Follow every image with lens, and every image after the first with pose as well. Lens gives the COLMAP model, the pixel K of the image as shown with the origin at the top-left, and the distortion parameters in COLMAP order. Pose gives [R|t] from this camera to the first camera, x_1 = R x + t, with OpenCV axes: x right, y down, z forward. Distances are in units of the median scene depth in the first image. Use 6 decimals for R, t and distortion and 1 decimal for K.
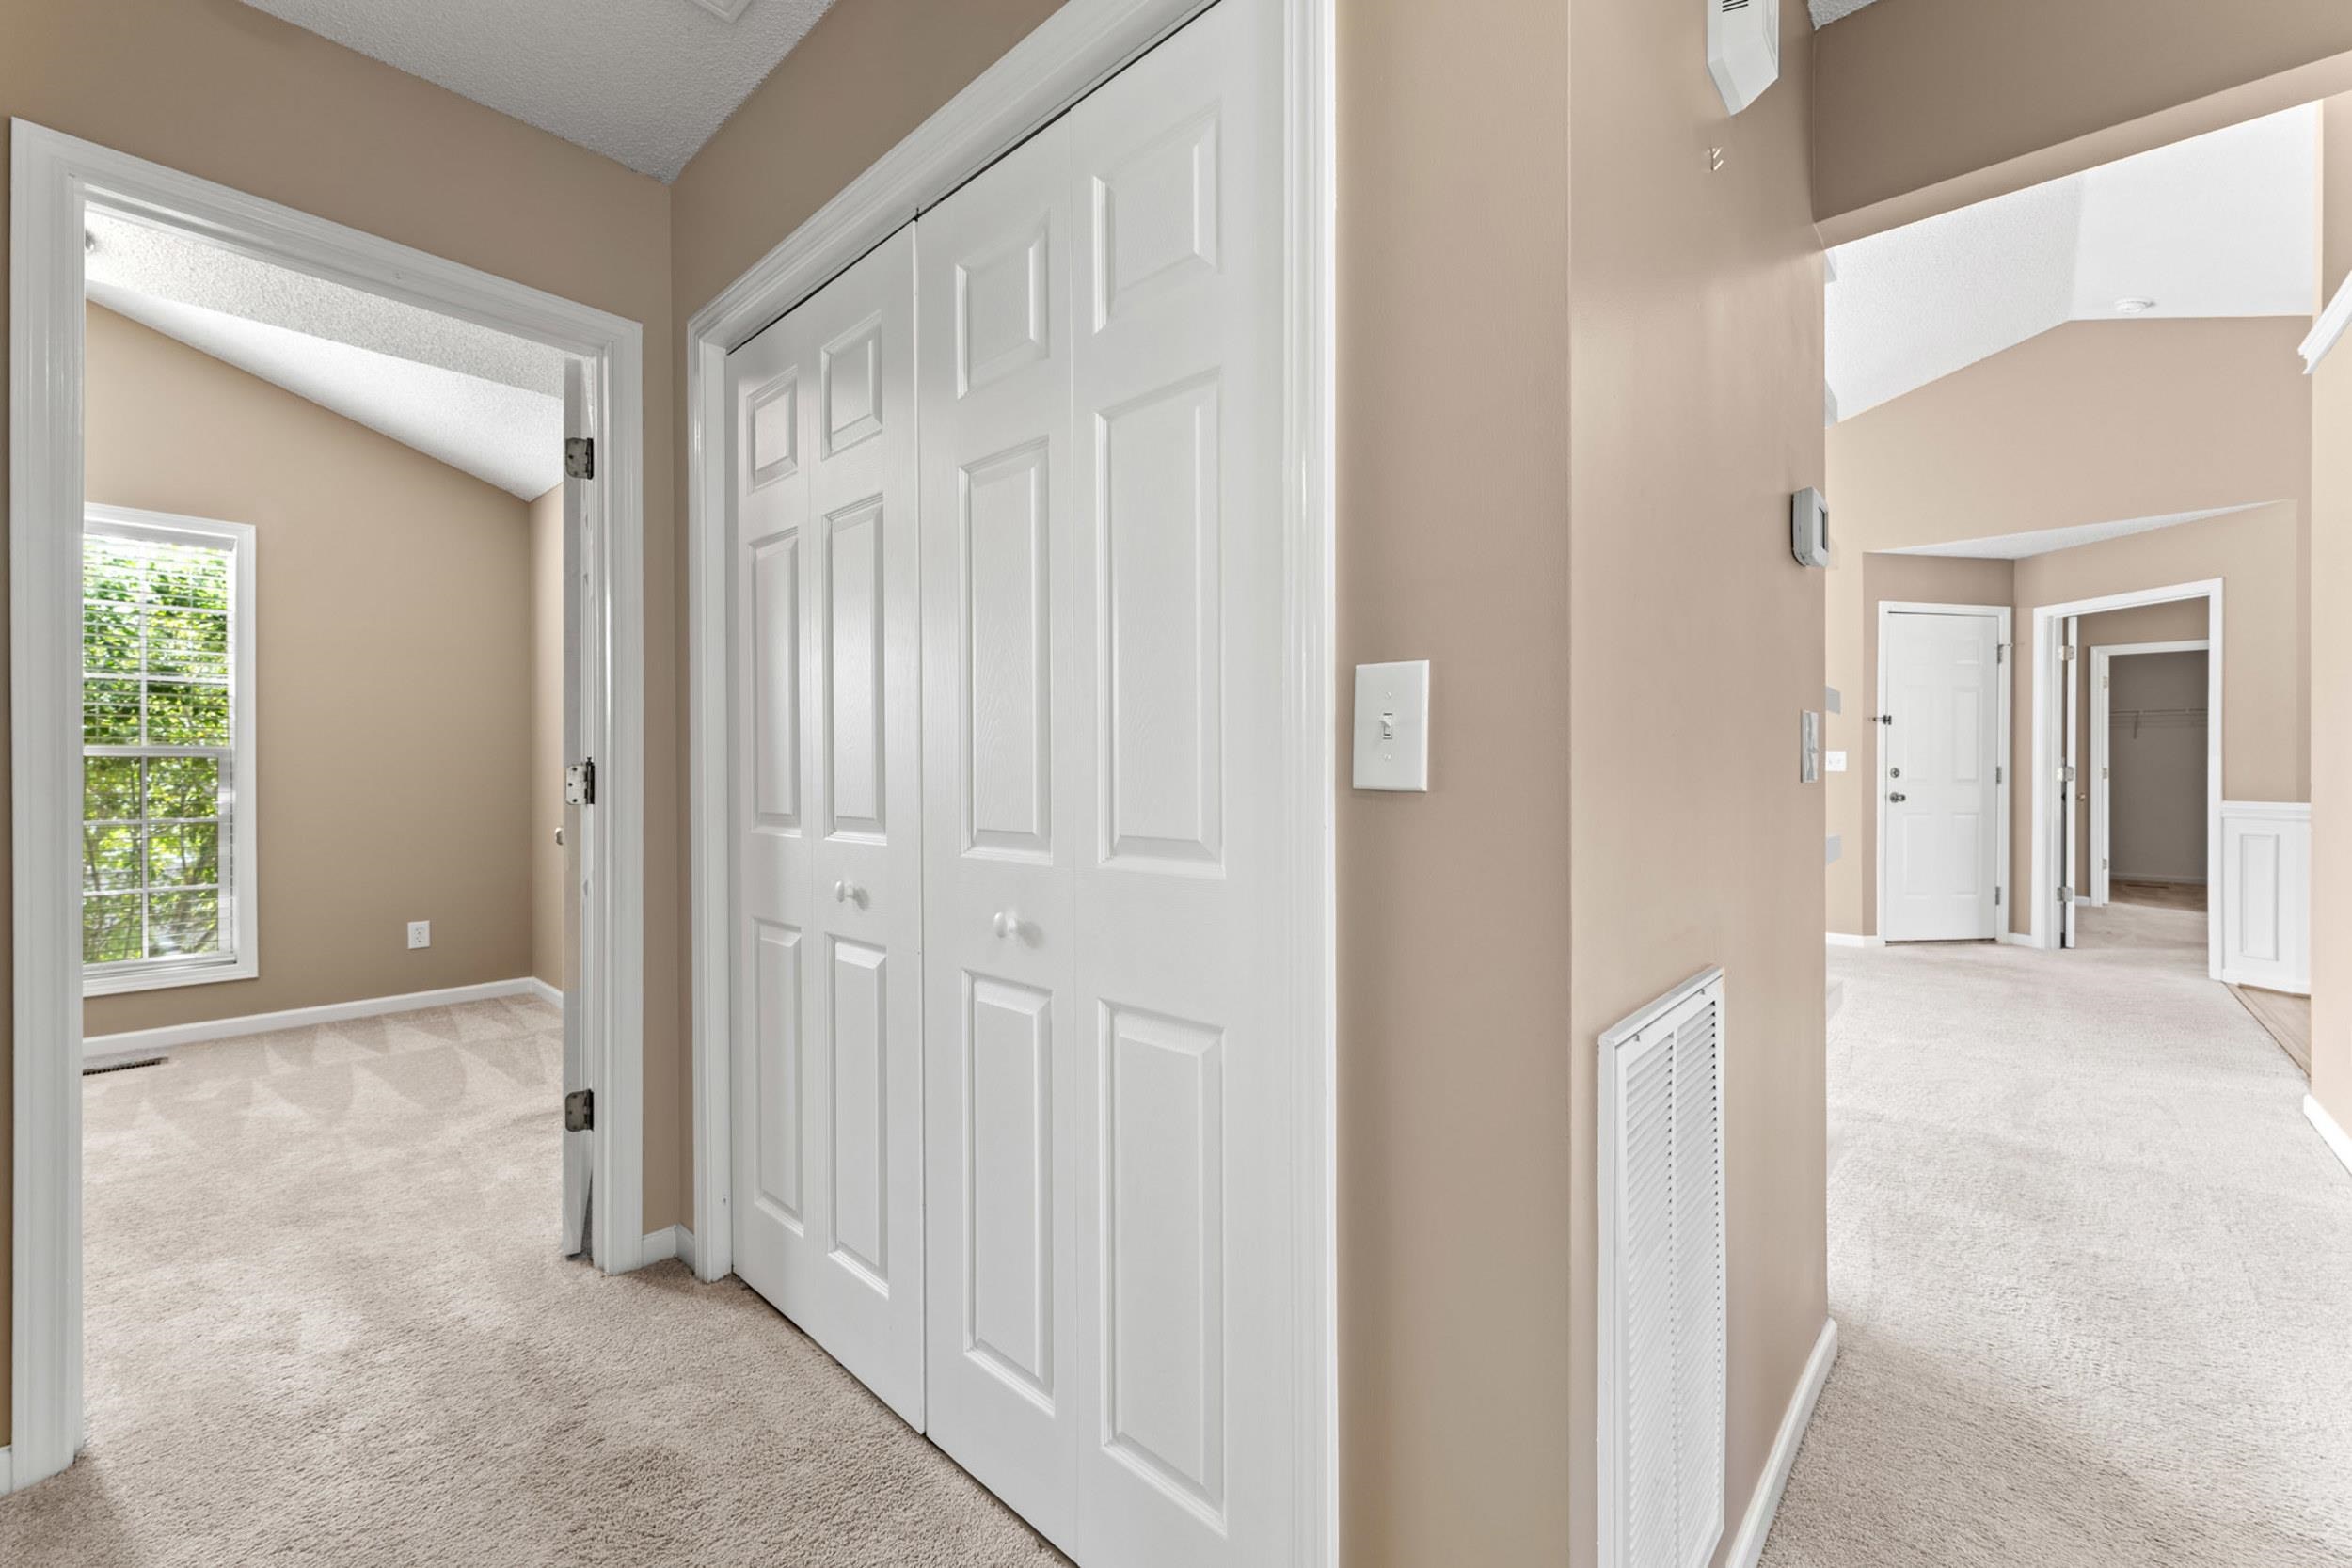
lens RADIAL K [[934.3, 0, 1176.0], [0, 934.3, 784.0], [0, 0, 1]] dist [0.000666, 0.000037]
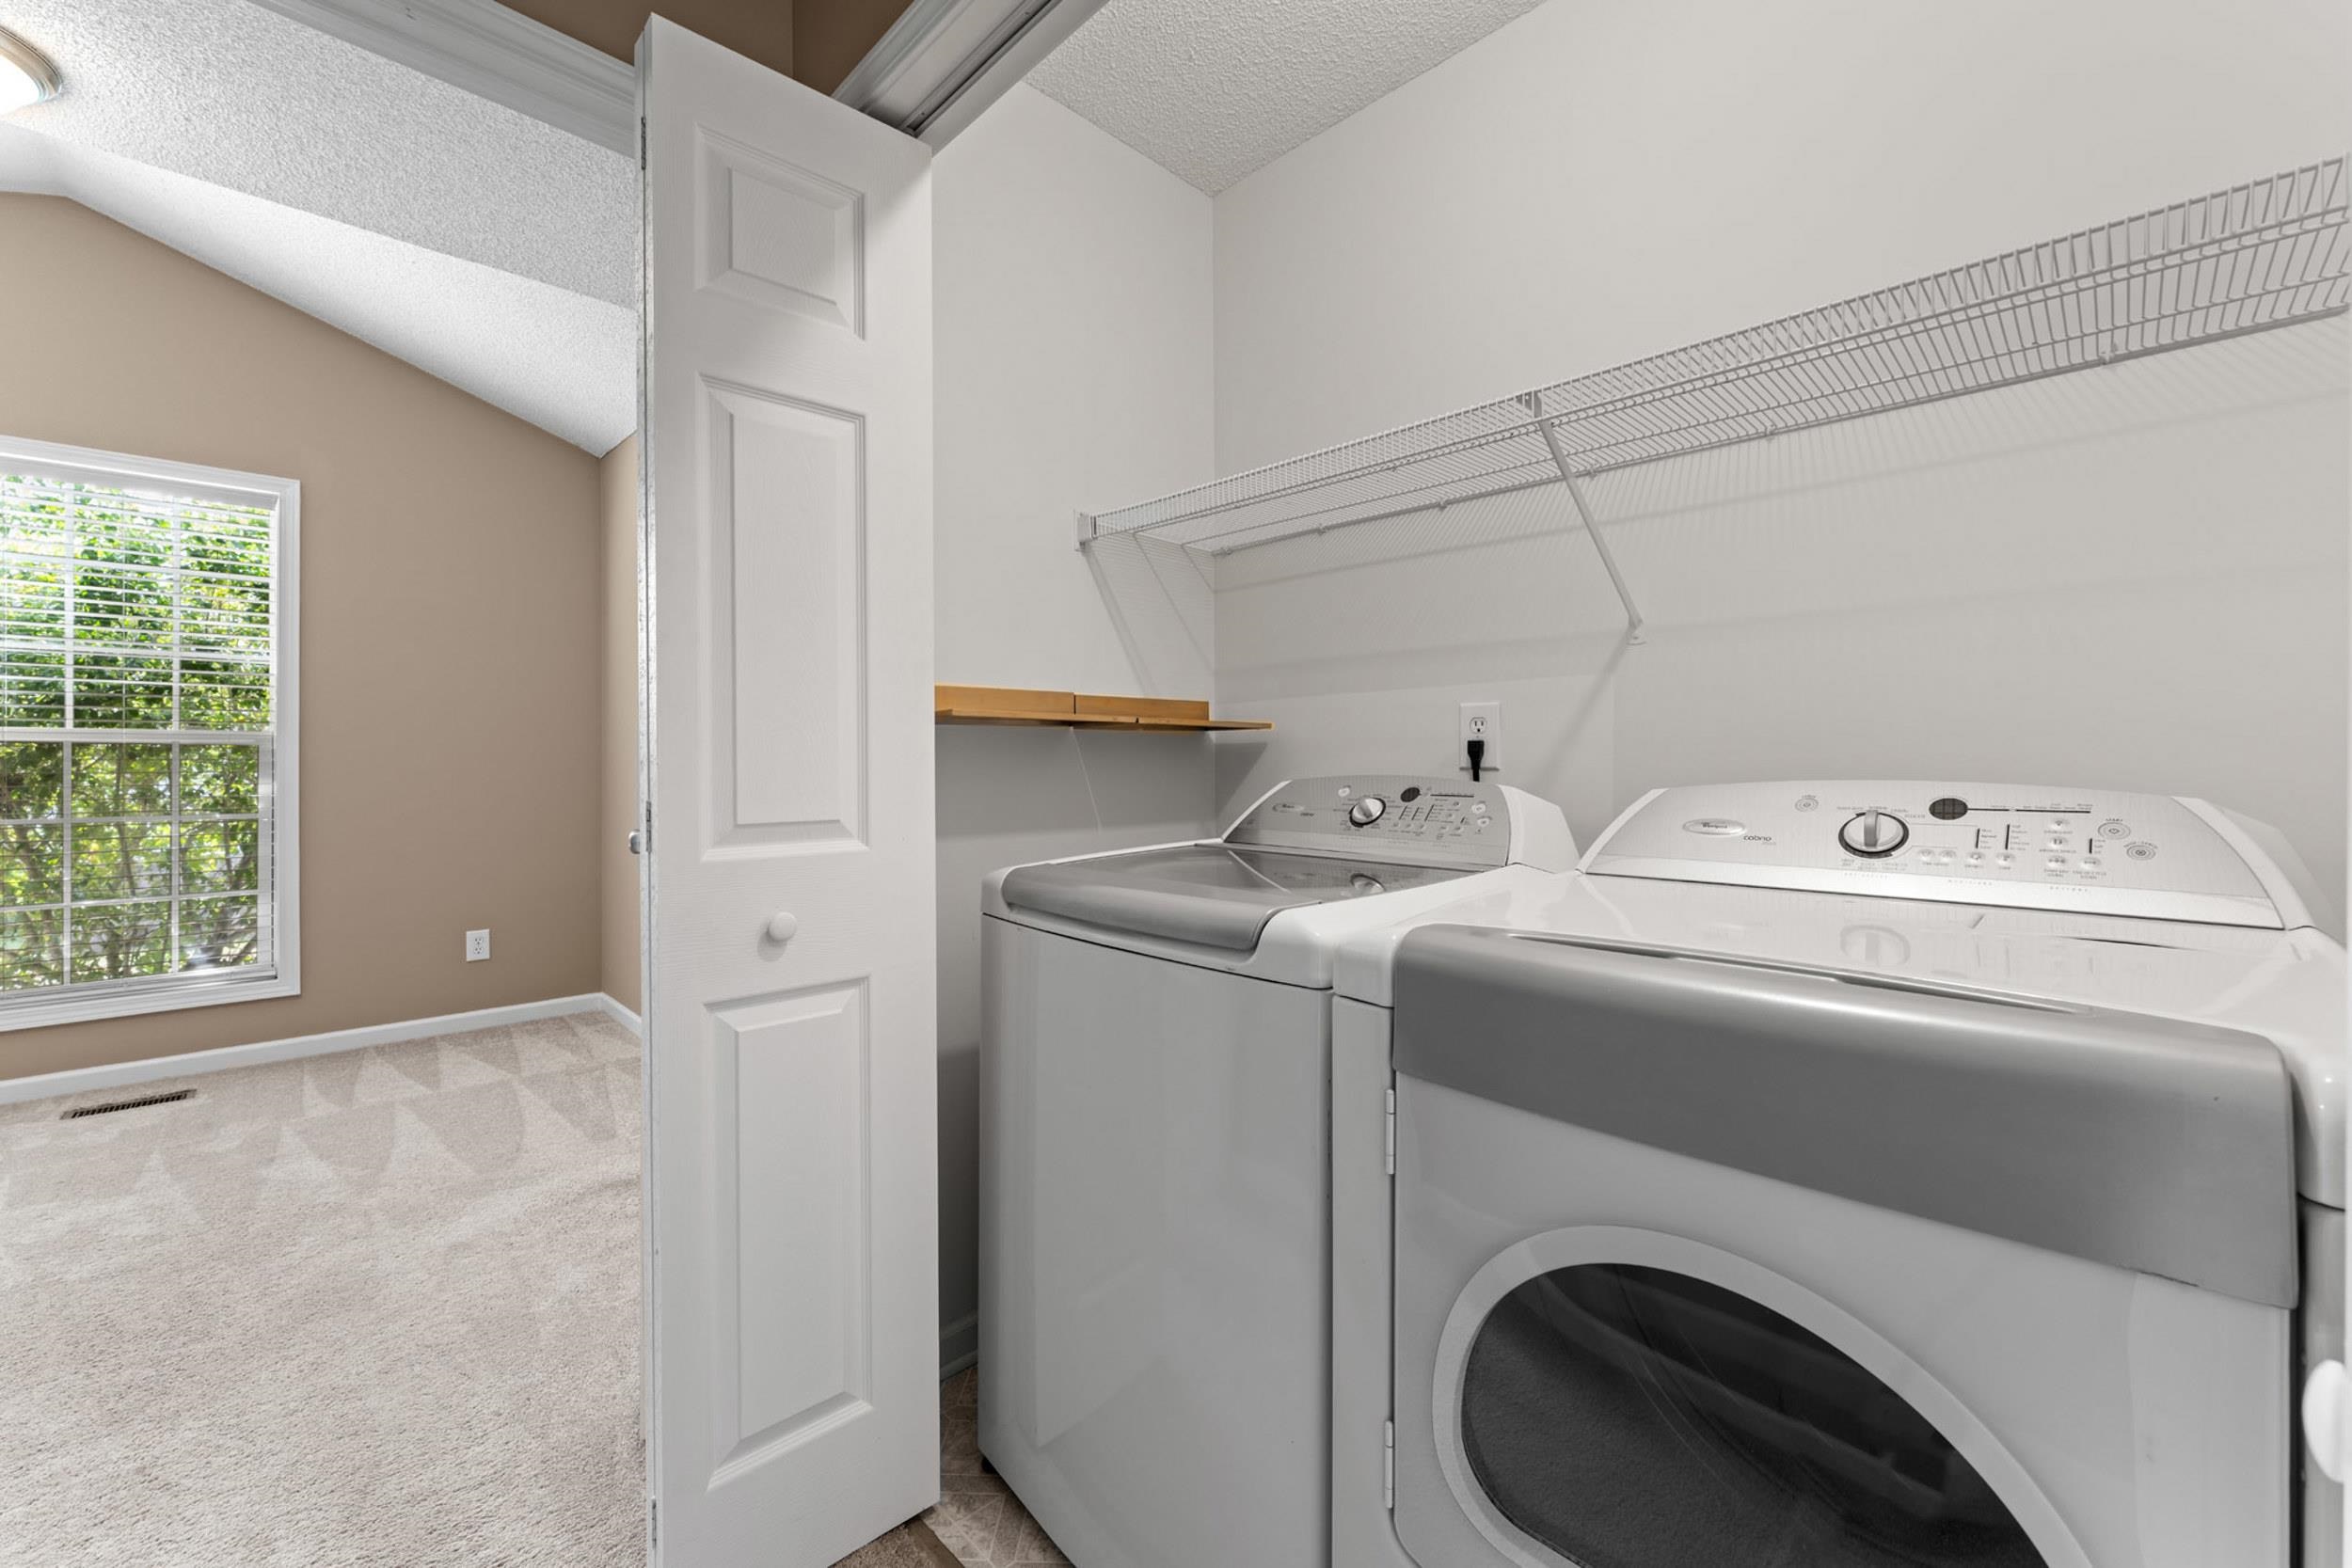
lens RADIAL K [[947.3, 0, 1175.5], [0, 947.3, 776.7], [0, 0, 1]] dist [0.000353, -0.000136]
pose [[0.998243, 0.003586, -0.059150, -0.113283], [-0.003595, 0.999994, -0.000045, -0.000709], [0.059150, 0.000258, 0.998249, 0.165542]]
